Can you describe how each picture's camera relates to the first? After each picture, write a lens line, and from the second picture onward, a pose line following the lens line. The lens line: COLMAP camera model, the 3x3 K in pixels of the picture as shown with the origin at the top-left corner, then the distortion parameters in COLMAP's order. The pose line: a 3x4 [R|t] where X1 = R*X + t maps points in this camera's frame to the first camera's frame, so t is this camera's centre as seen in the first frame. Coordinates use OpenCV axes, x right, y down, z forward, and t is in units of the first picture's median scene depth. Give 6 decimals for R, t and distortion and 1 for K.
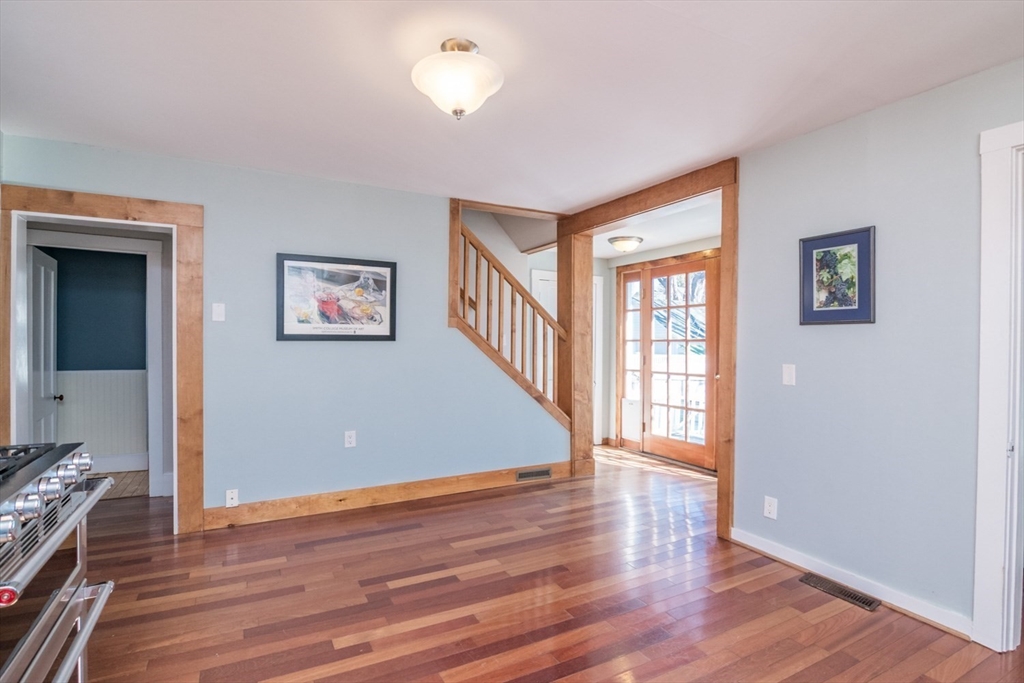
lens RADIAL K [[506.6, 0, 500.2], [0, 506.6, 345.1], [0, 0, 1]] dist [-0.016274, -0.000660]
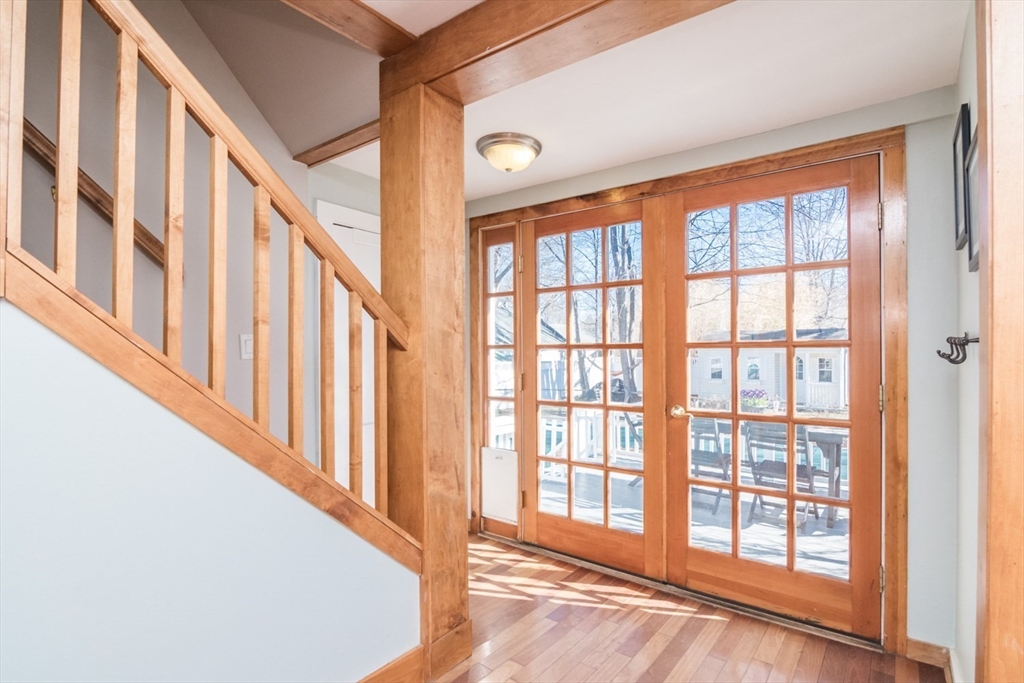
lens RADIAL K [[483.1, 0, 454.2], [0, 483.1, 344.3], [0, 0, 1]] dist [-0.001192, -0.000150]
pose [[0.943881, -0.005683, 0.330237, 0.046376], [0.010577, 0.999859, -0.013026, -0.007756], [-0.330117, 0.015788, 0.943808, 0.745789]]
